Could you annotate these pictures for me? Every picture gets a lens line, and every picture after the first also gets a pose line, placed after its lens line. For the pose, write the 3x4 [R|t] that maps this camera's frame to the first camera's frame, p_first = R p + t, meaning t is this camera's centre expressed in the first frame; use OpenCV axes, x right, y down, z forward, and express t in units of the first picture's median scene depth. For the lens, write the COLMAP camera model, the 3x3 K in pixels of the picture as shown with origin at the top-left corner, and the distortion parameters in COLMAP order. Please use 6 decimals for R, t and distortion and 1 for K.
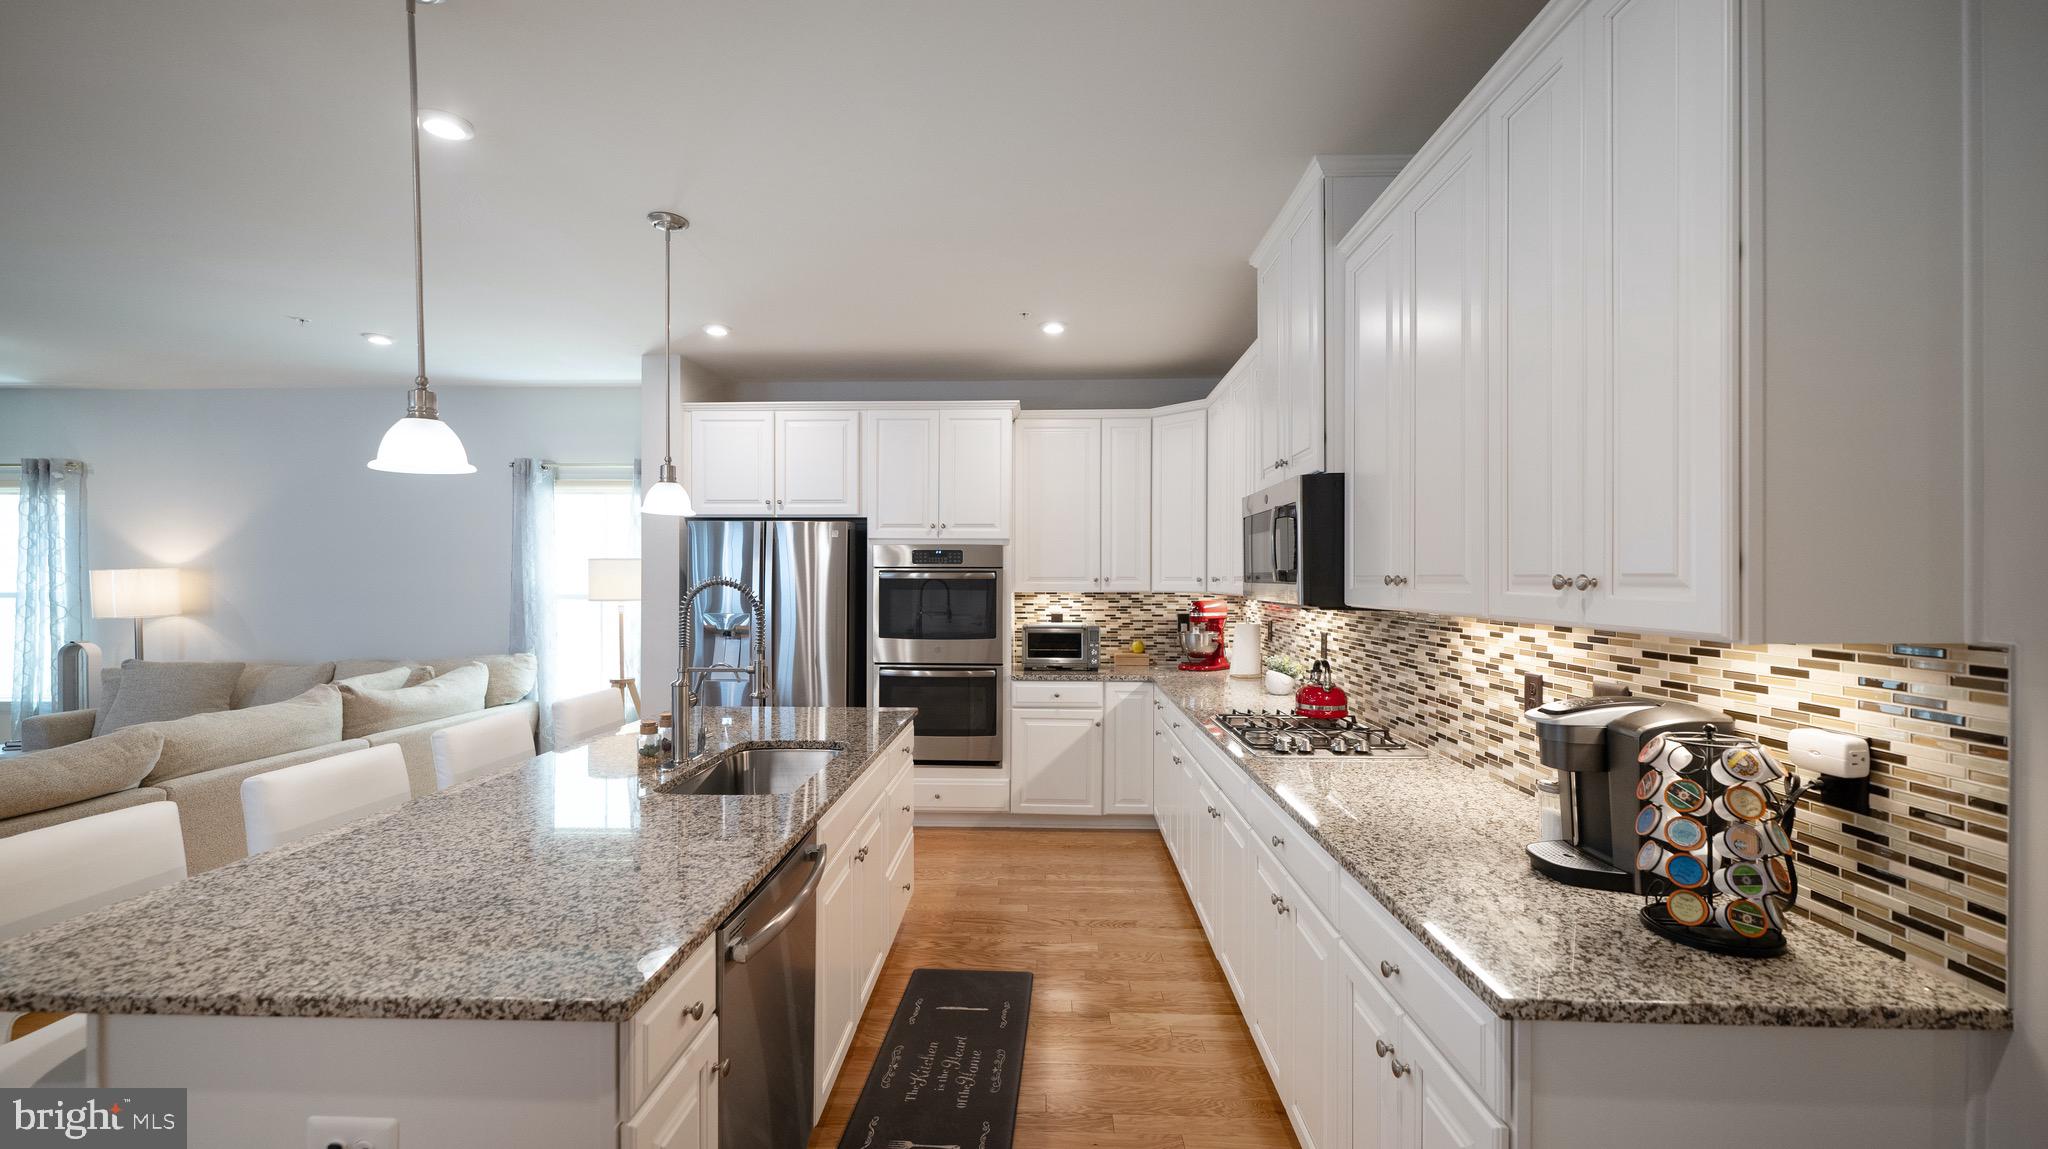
lens RADIAL K [[837.3, 0, 1021.8], [0, 837.3, 578.8], [0, 0, 1]] dist [0.002440, -0.000422]
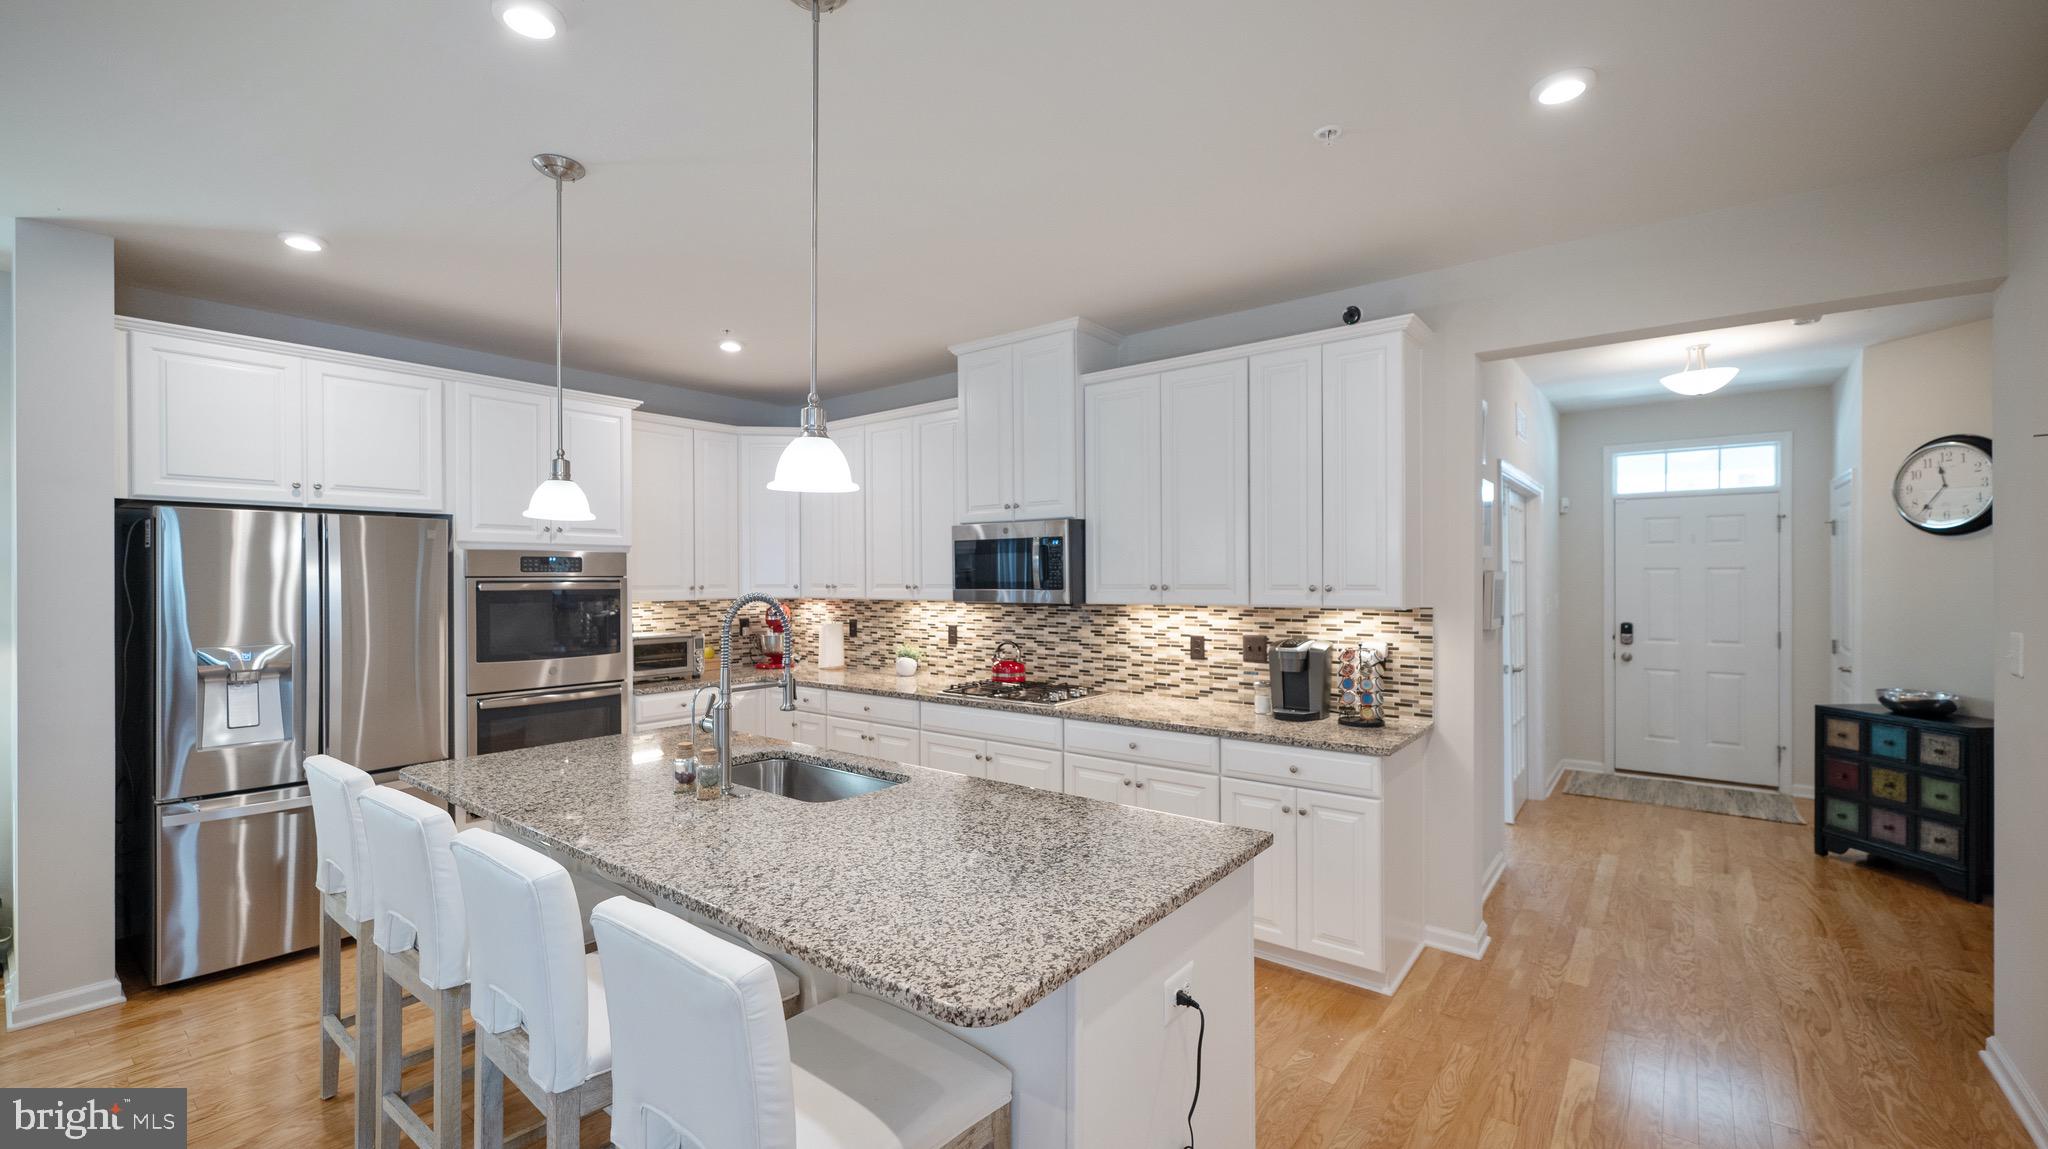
lens RADIAL K [[837.3, 0, 1022.3], [0, 837.3, 578.1], [0, 0, 1]] dist [0.002440, -0.000422]
pose [[0.591636, -0.005472, 0.806186, -1.043813], [0.006982, 0.999974, 0.001663, -0.020345], [-0.806175, 0.004645, 0.591659, 0.176042]]
